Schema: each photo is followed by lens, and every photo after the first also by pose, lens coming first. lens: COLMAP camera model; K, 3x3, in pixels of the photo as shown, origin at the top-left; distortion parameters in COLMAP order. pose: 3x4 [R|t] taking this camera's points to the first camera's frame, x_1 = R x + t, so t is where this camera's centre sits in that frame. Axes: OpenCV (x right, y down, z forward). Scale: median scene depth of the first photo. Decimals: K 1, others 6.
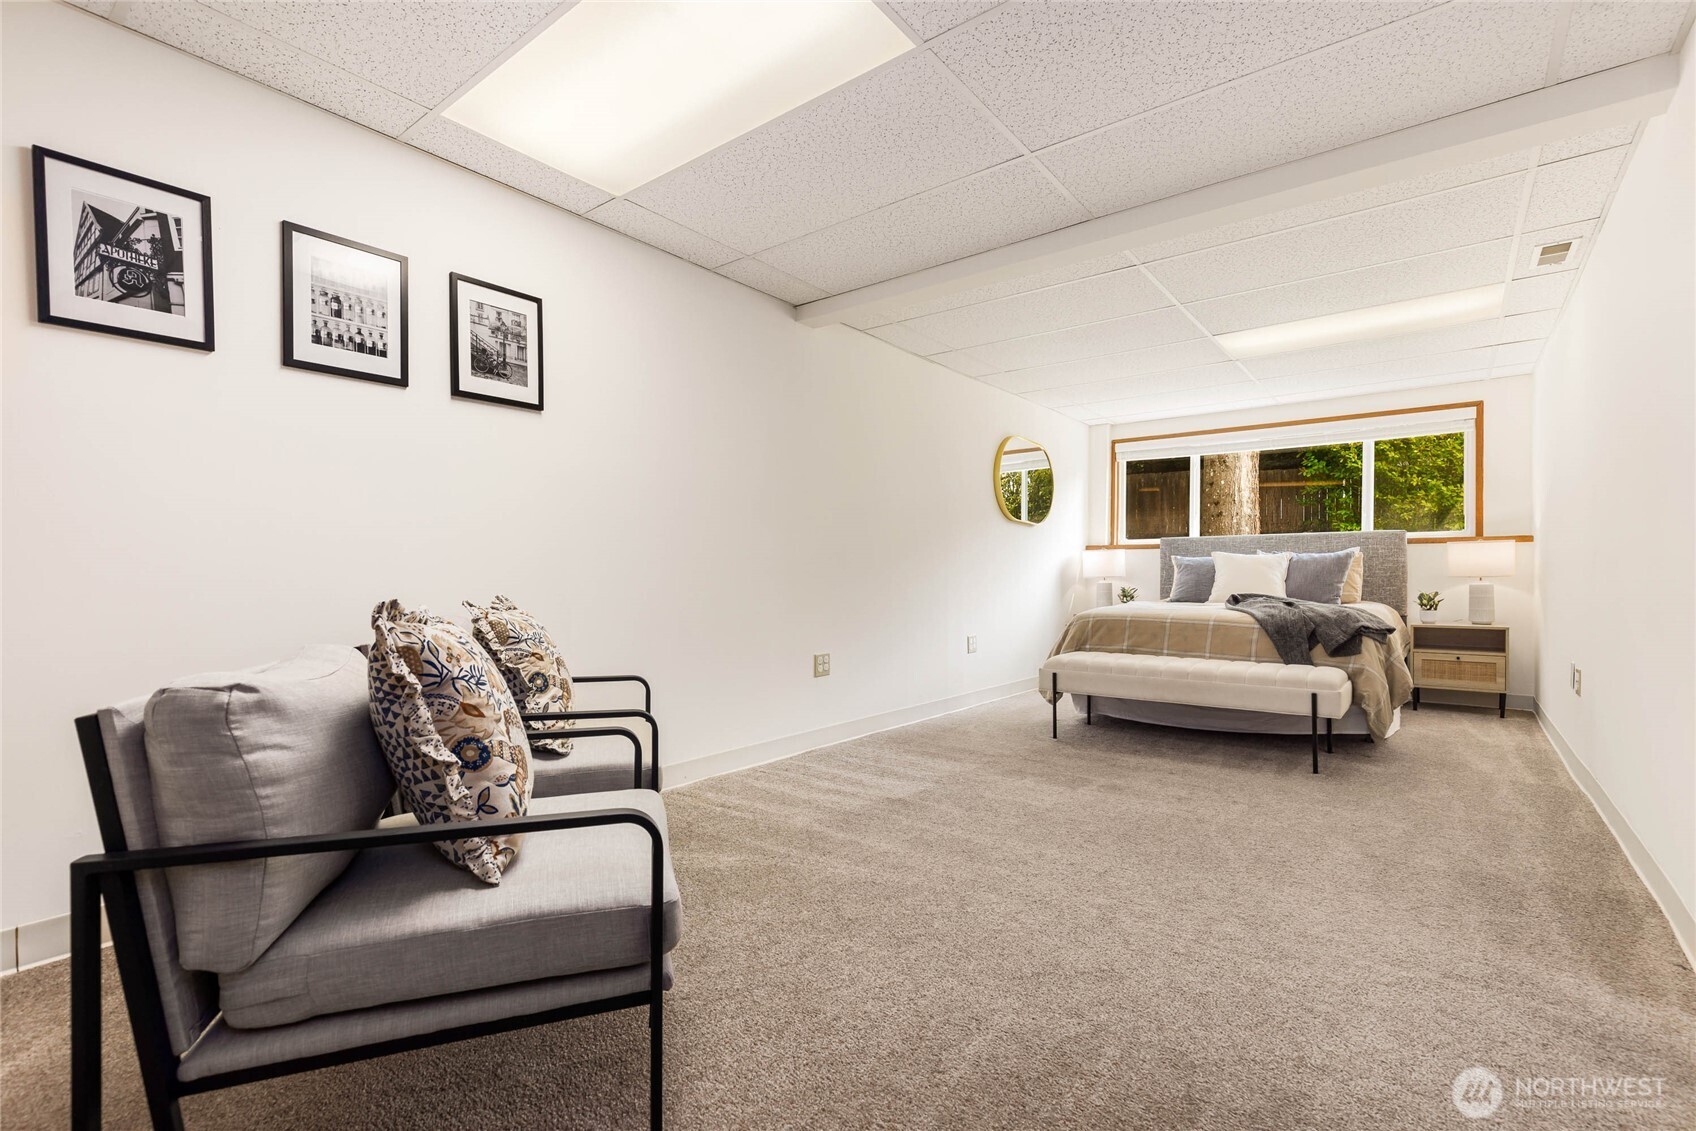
lens RADIAL K [[771.3, 0, 847.0], [0, 771.3, 576.5], [0, 0, 1]] dist [0.017372, -0.003344]
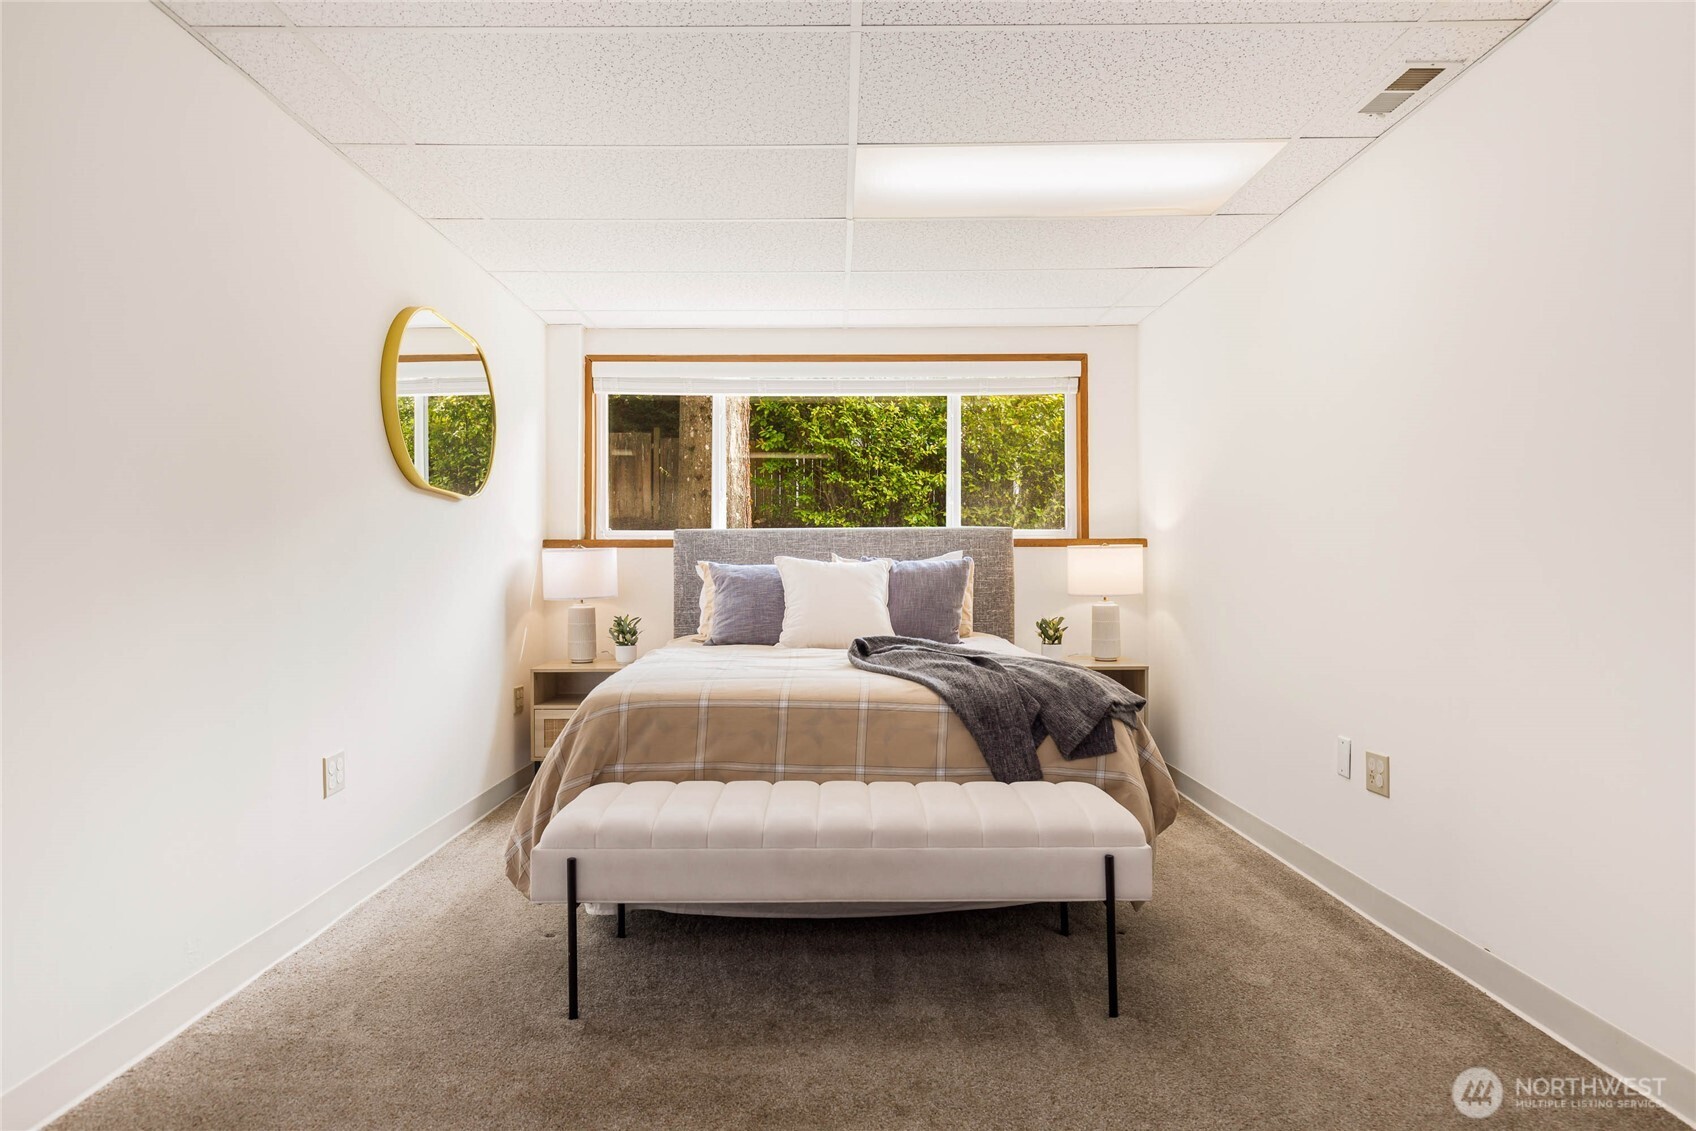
lens RADIAL K [[1031.7, 0, 845.3], [0, 1031.7, 572.3], [0, 0, 1]] dist [0.007781, -0.000122]
pose [[0.791318, -0.005890, 0.611377, 0.036379], [0.004918, 0.999983, 0.003269, -0.023337], [-0.611385, 0.000420, 0.791333, 0.365549]]
